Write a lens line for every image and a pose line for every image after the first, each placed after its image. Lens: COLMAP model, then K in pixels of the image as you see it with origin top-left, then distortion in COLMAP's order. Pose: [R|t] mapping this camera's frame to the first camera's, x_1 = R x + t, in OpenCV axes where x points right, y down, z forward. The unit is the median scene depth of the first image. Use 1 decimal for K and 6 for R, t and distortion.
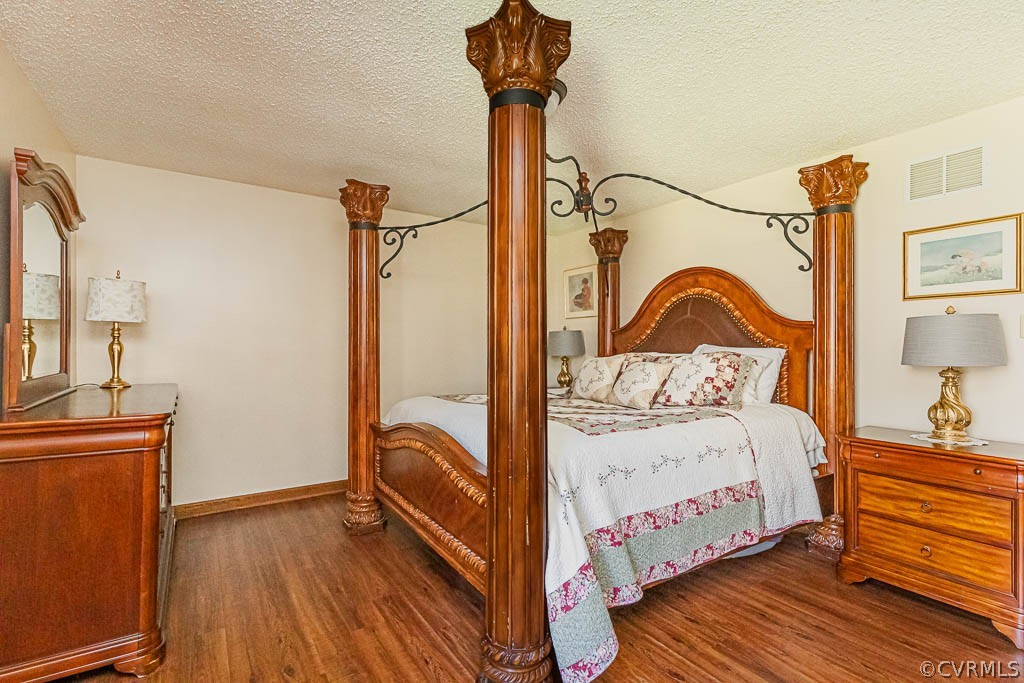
lens RADIAL K [[451.0, 0, 511.0], [0, 451.0, 340.0], [0, 0, 1]] dist [0.001792, 0.000009]
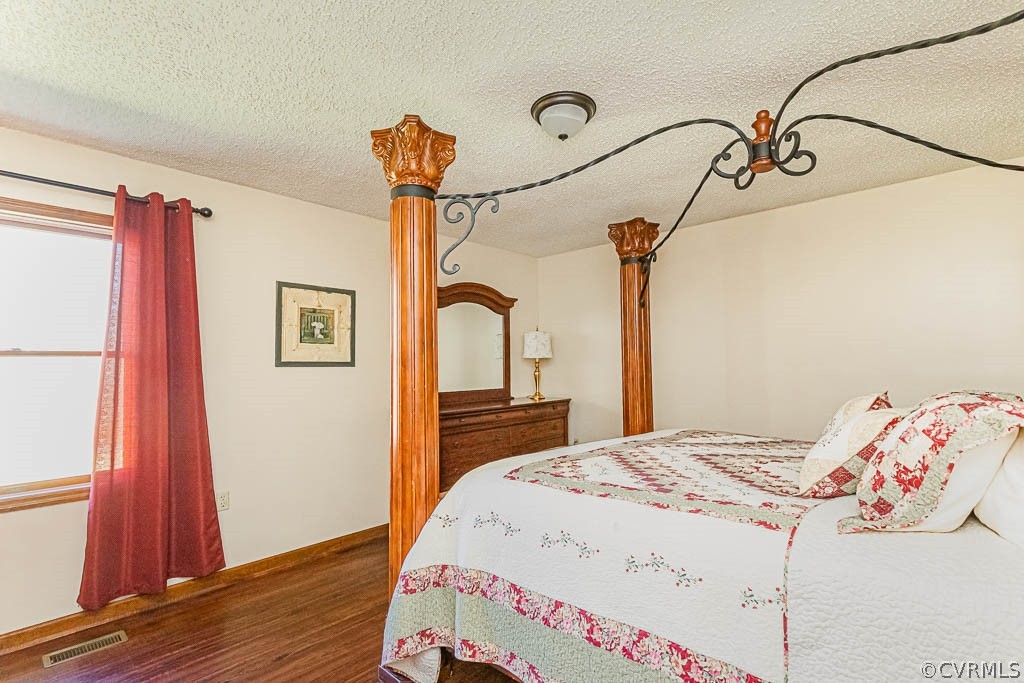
lens RADIAL K [[475.1, 0, 515.3], [0, 475.1, 341.9], [0, 0, 1]] dist [0.003735, 0.000017]
pose [[0.275208, -0.056701, -0.959711, 0.794573], [0.025665, 0.998337, -0.051623, -0.010642], [0.961042, -0.010424, 0.276206, 0.525055]]
